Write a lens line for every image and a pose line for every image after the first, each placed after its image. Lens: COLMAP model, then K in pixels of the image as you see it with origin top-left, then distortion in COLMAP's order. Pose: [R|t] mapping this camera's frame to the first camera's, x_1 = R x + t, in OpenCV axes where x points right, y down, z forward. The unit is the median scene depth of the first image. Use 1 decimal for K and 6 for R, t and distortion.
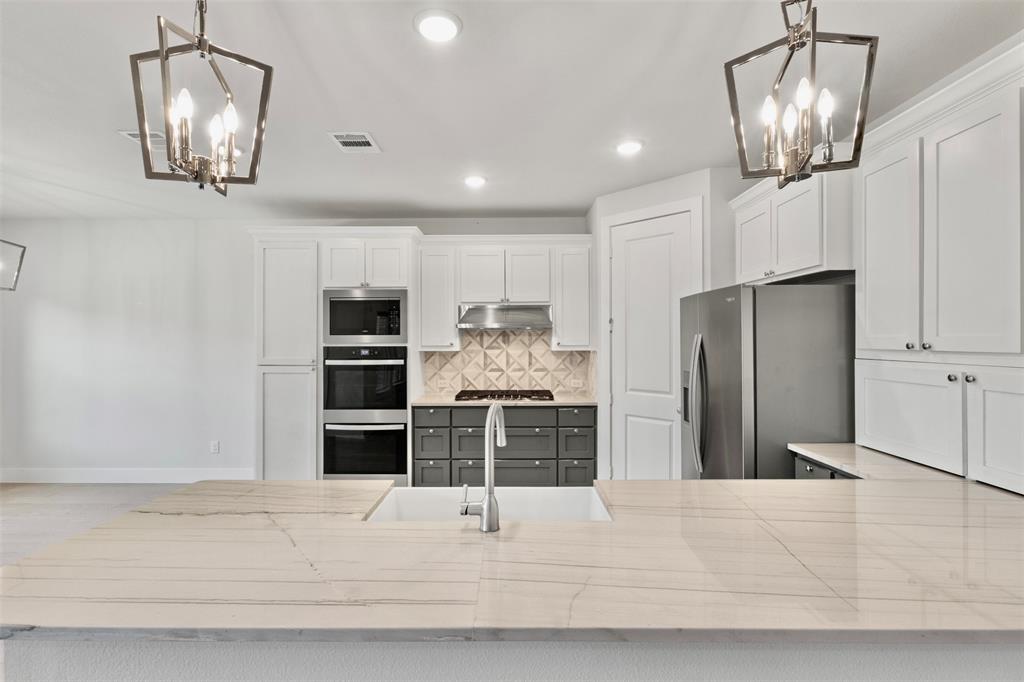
lens RADIAL K [[471.9, 0, 508.4], [0, 471.9, 340.8], [0, 0, 1]] dist [0.003548, 0.001344]
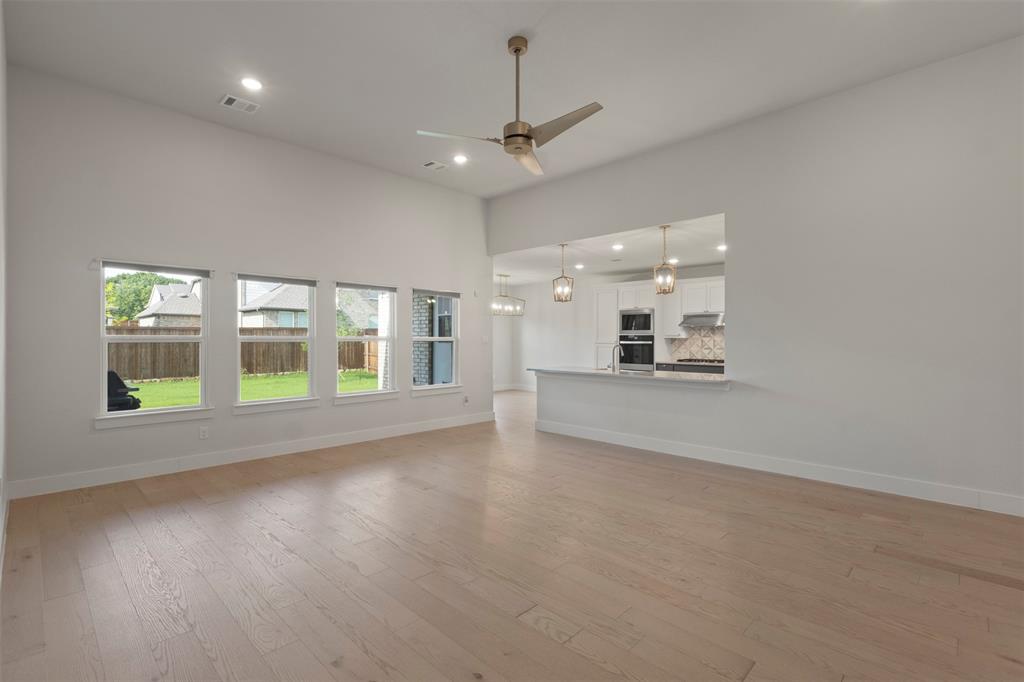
lens RADIAL K [[471.9, 0, 508.4], [0, 471.9, 340.8], [0, 0, 1]] dist [0.003548, 0.001344]
pose [[0.715842, 0.008389, -0.698212, 0.807096], [-0.005690, 0.999965, 0.006181, 0.027534], [0.698239, -0.000452, 0.715864, -0.993775]]
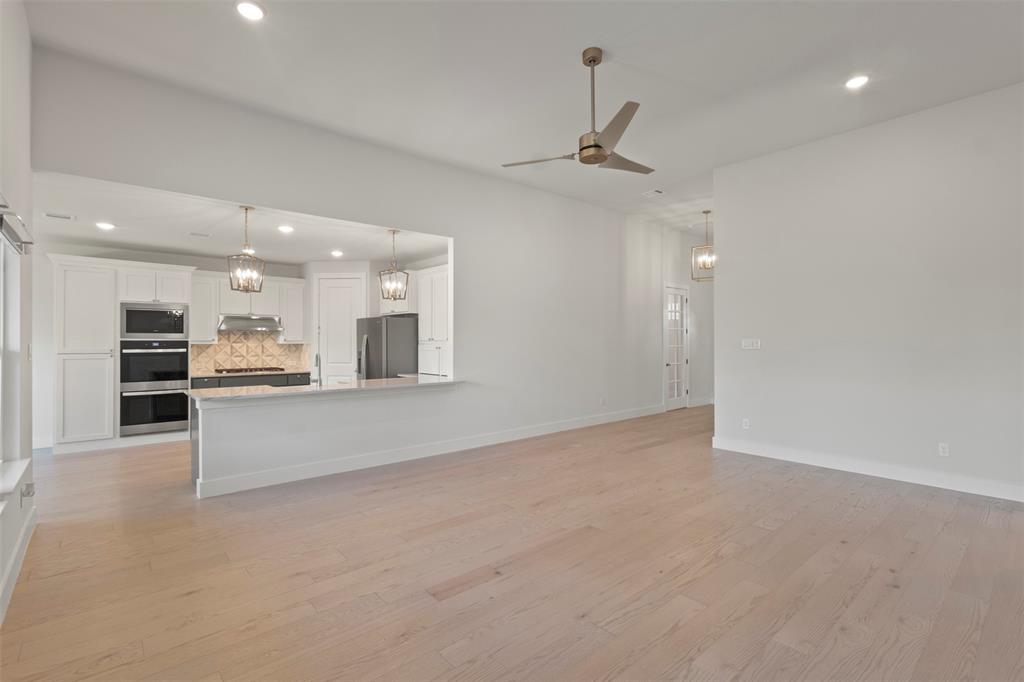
lens RADIAL K [[471.9, 0, 508.4], [0, 471.9, 340.8], [0, 0, 1]] dist [0.003548, 0.001344]
pose [[0.750789, 0.003585, 0.660532, -0.456214], [-0.000723, 0.999989, -0.004606, 0.018960], [-0.660541, 0.002980, 0.750784, -0.918287]]
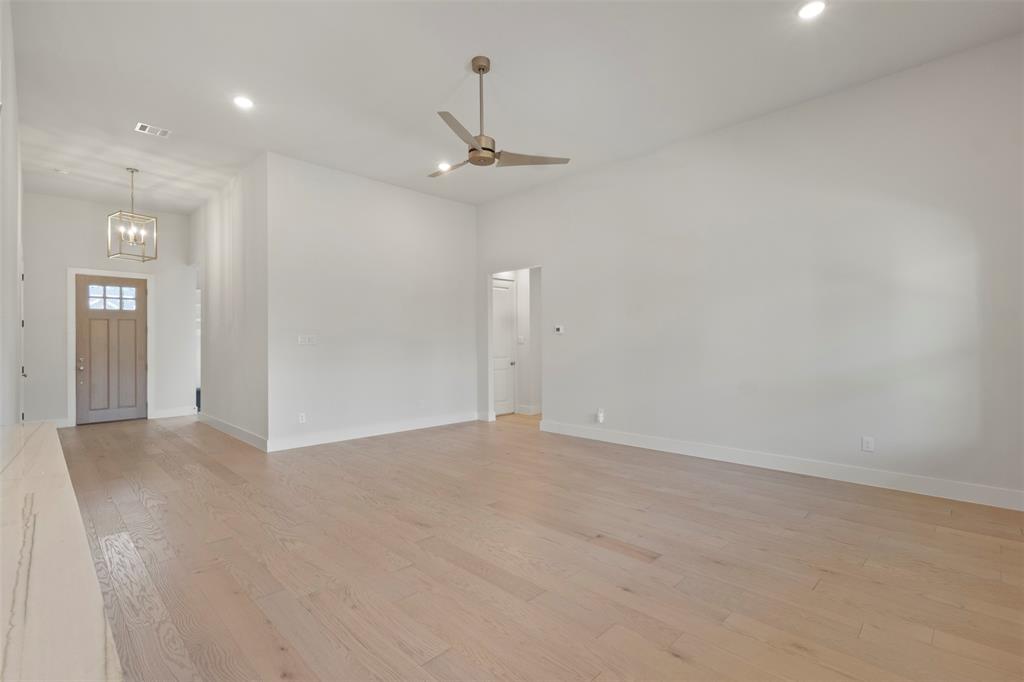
lens RADIAL K [[471.9, 0, 508.4], [0, 471.9, 340.8], [0, 0, 1]] dist [0.003548, 0.001344]
pose [[-0.718481, 0.011773, 0.695447, -0.444251], [0.009900, 0.999929, -0.006700, 0.040010], [-0.695476, 0.002071, -0.718546, 0.246371]]
